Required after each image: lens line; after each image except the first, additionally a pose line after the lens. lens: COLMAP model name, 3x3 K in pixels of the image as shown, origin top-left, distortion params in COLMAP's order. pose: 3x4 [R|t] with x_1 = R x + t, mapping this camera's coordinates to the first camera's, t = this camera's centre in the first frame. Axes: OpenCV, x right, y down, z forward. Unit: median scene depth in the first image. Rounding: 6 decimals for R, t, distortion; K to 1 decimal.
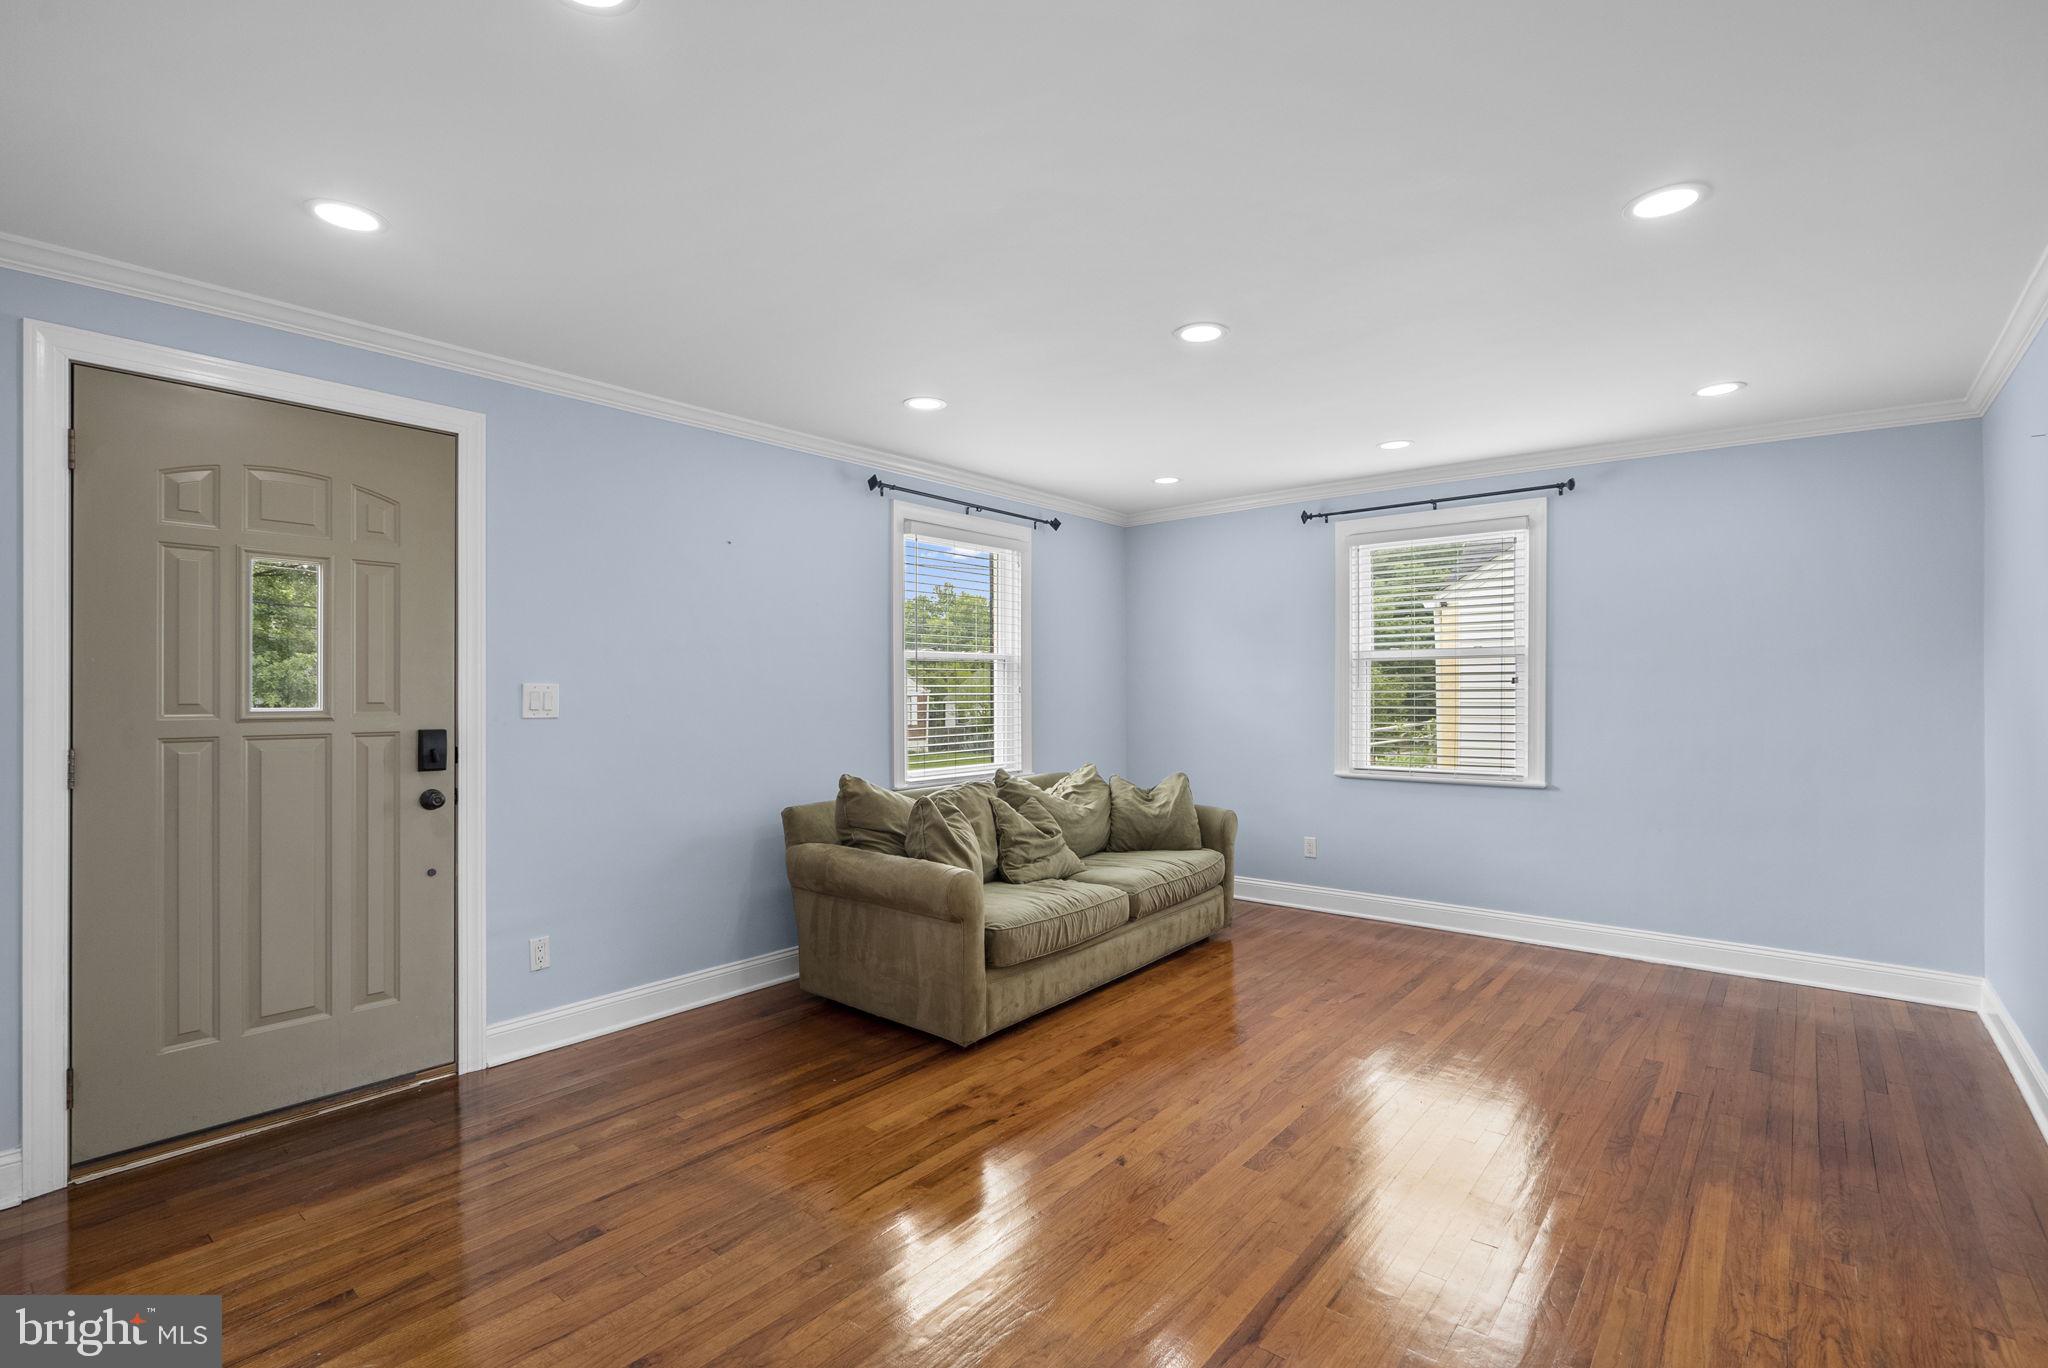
lens RADIAL K [[923.9, 0, 1015.1], [0, 923.9, 693.5], [0, 0, 1]] dist [0.000162, 0.001038]
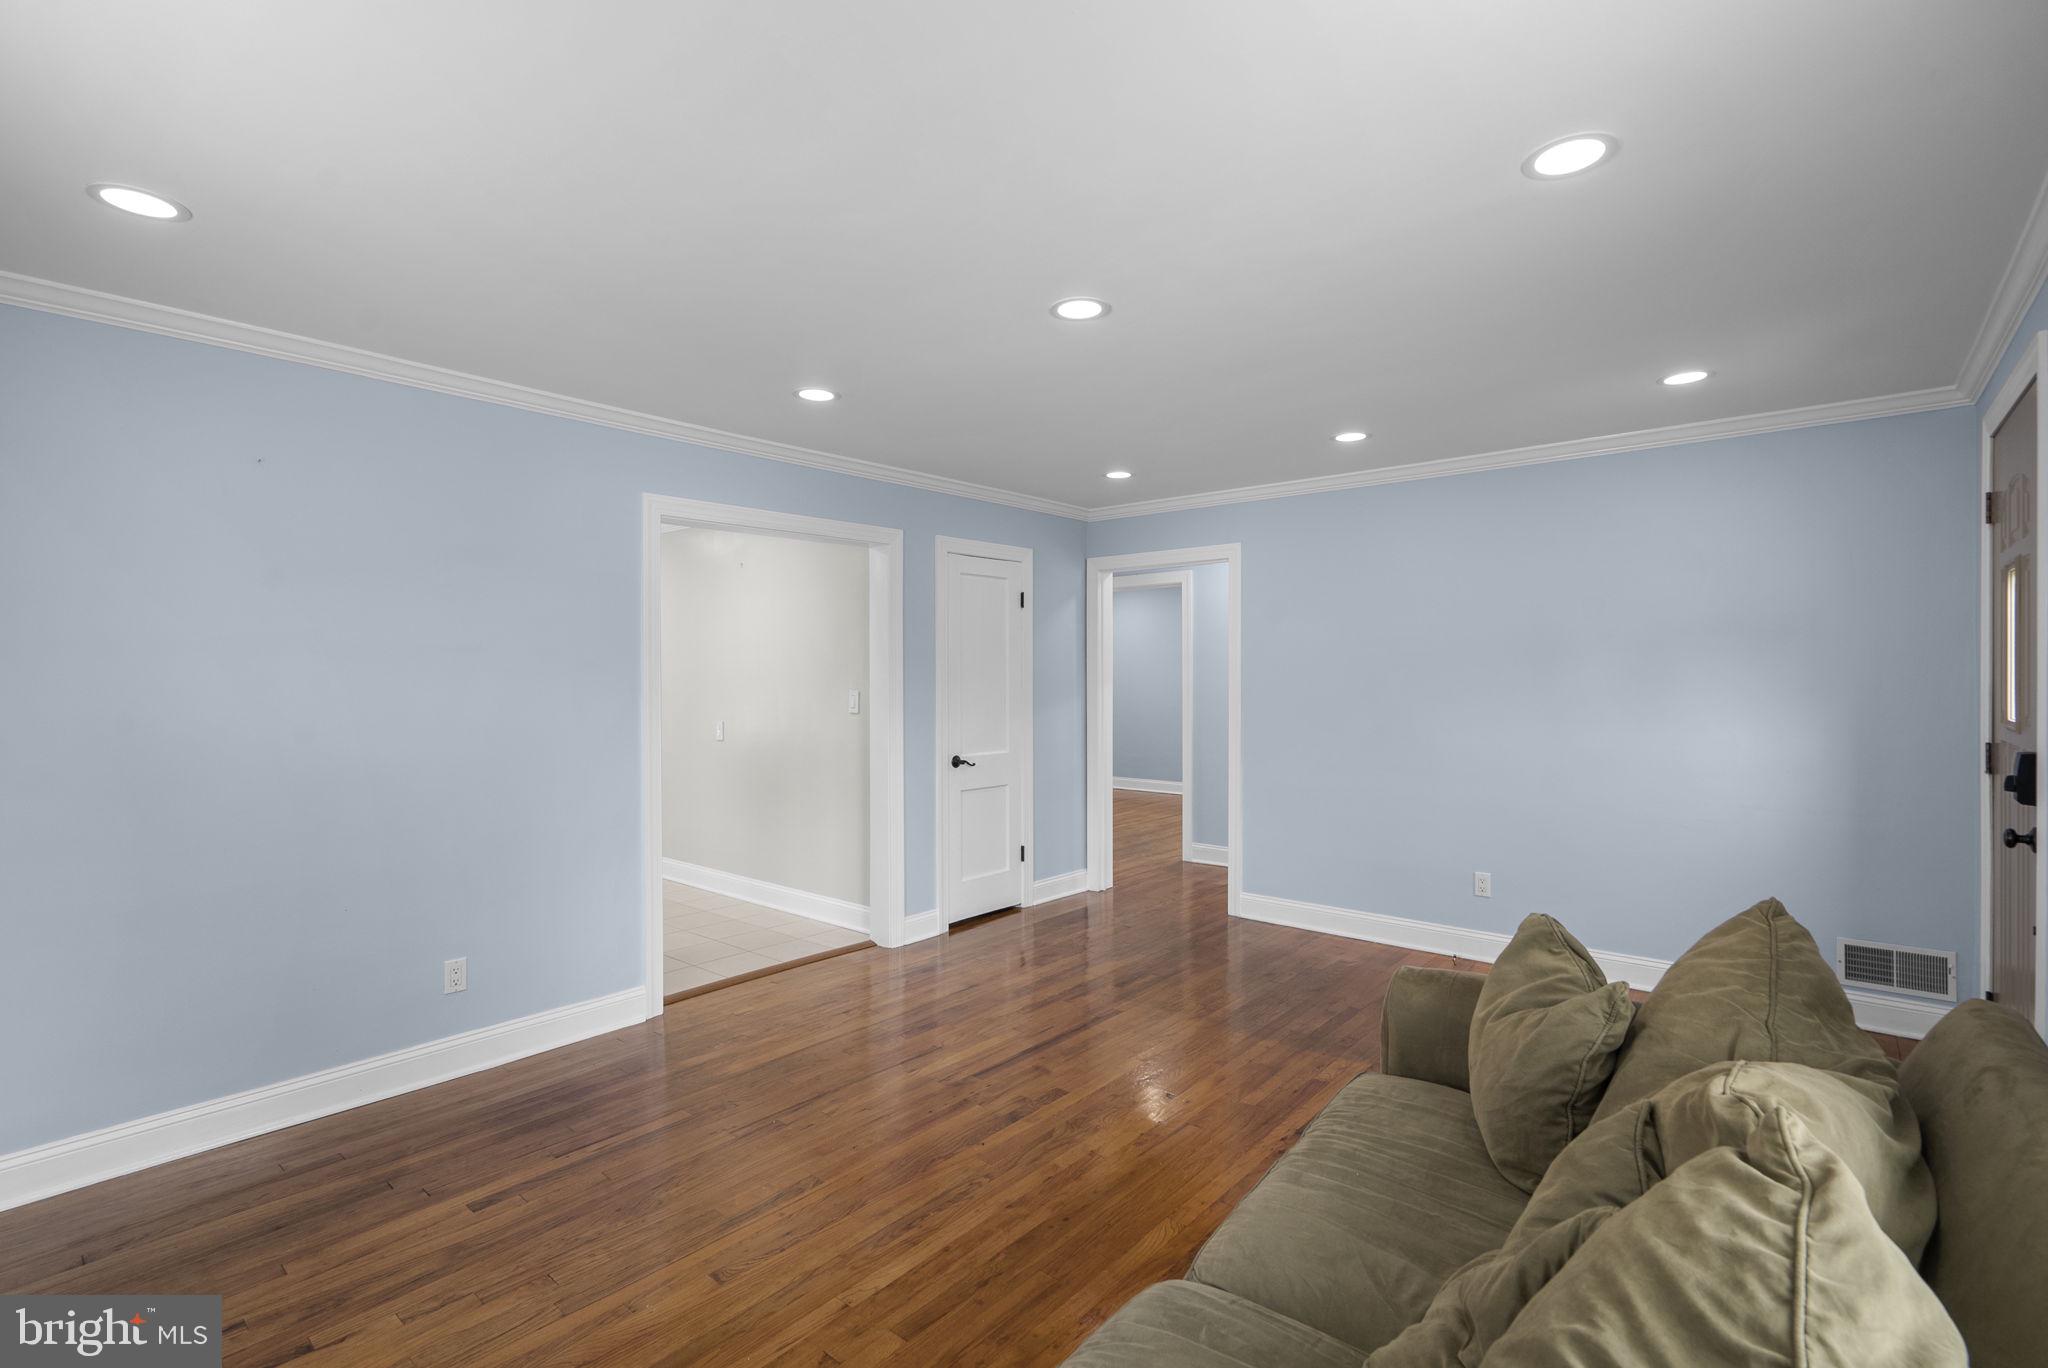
lens RADIAL K [[965.3, 0, 1051.9], [0, 965.3, 677.8], [0, 0, 1]] dist [0.000611, 0.000040]
pose [[-0.999540, 0.004402, -0.030020, 0.182703], [0.004192, 0.999966, 0.007070, -0.027200], [0.030050, 0.006941, -0.999524, 1.356995]]
